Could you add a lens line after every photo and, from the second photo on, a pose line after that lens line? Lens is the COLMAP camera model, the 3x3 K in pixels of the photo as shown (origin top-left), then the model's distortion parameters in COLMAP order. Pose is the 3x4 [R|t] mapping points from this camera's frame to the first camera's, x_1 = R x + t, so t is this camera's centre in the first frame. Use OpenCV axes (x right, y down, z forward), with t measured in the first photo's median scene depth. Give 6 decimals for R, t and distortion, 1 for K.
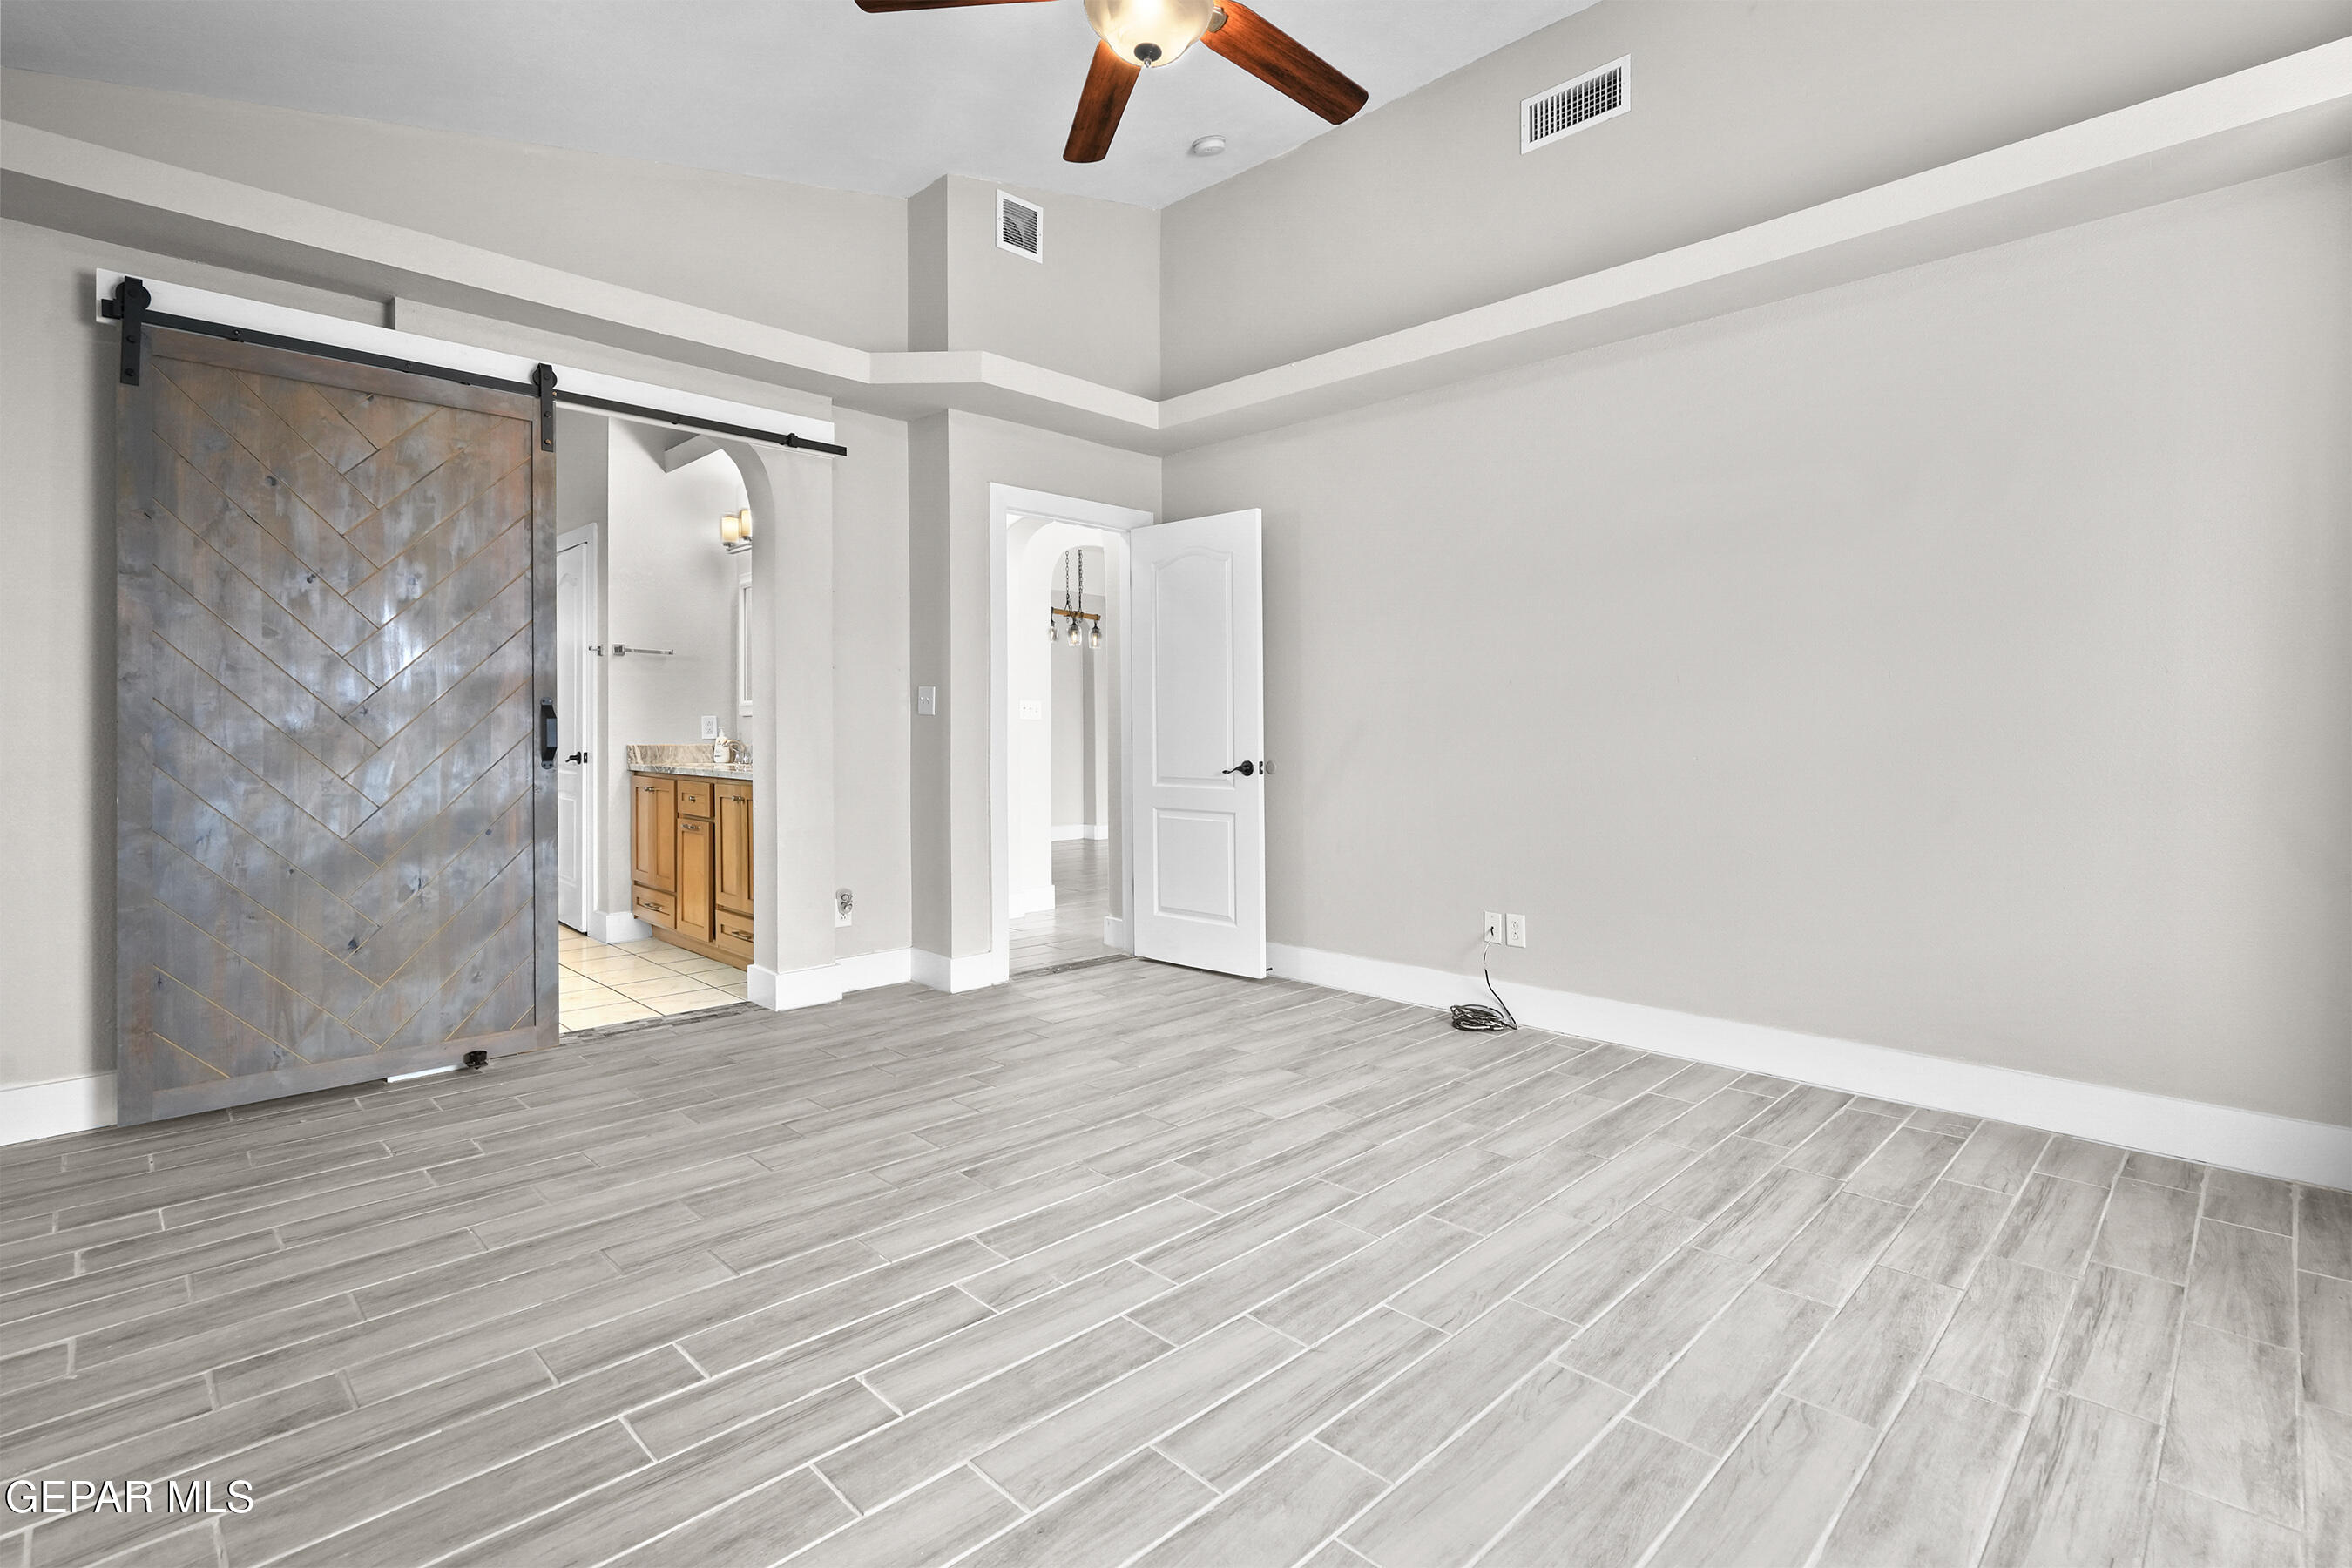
lens RADIAL K [[1077.7, 0, 1179.8], [0, 1077.7, 767.8], [0, 0, 1]] dist [-0.001774, 0.000600]
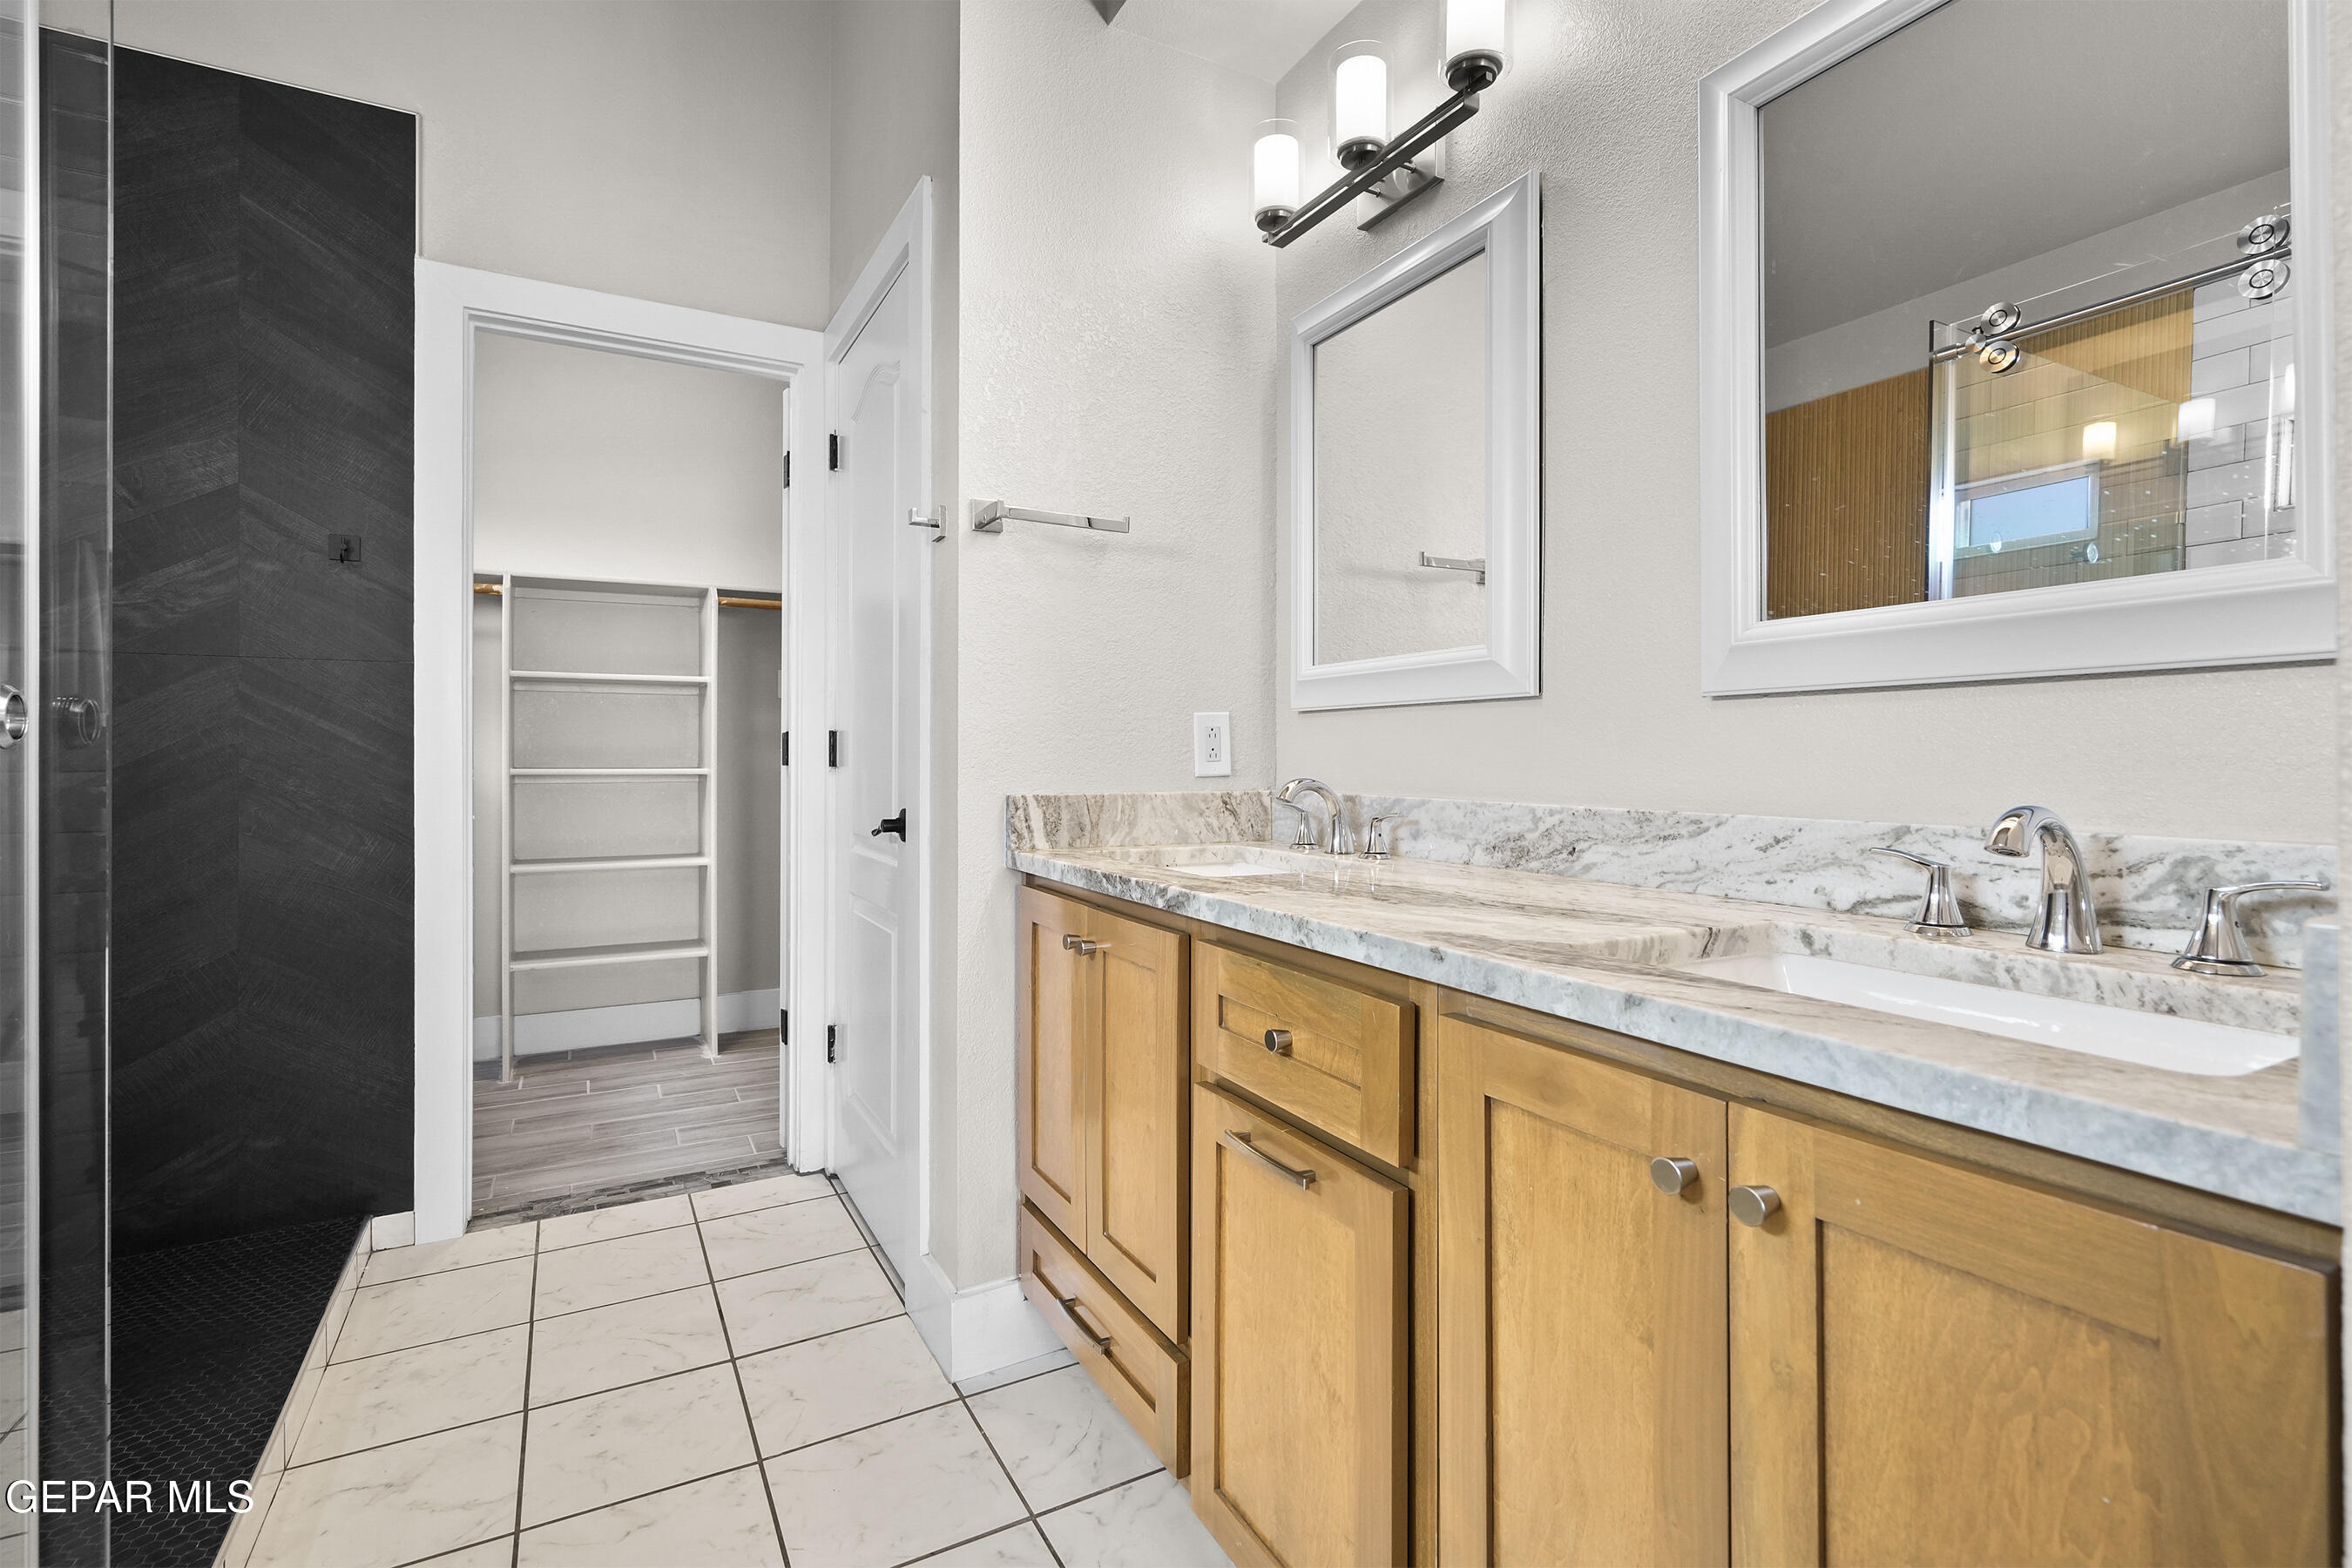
lens RADIAL K [[1077.7, 0, 1175.1], [0, 1077.7, 772.0], [0, 0, 1]] dist [-0.001774, 0.000600]
pose [[0.960129, 0.001367, -0.279553, -0.367309], [-0.003217, 0.999976, -0.006158, -0.027022], [0.279538, 0.006811, 0.960111, 0.687565]]
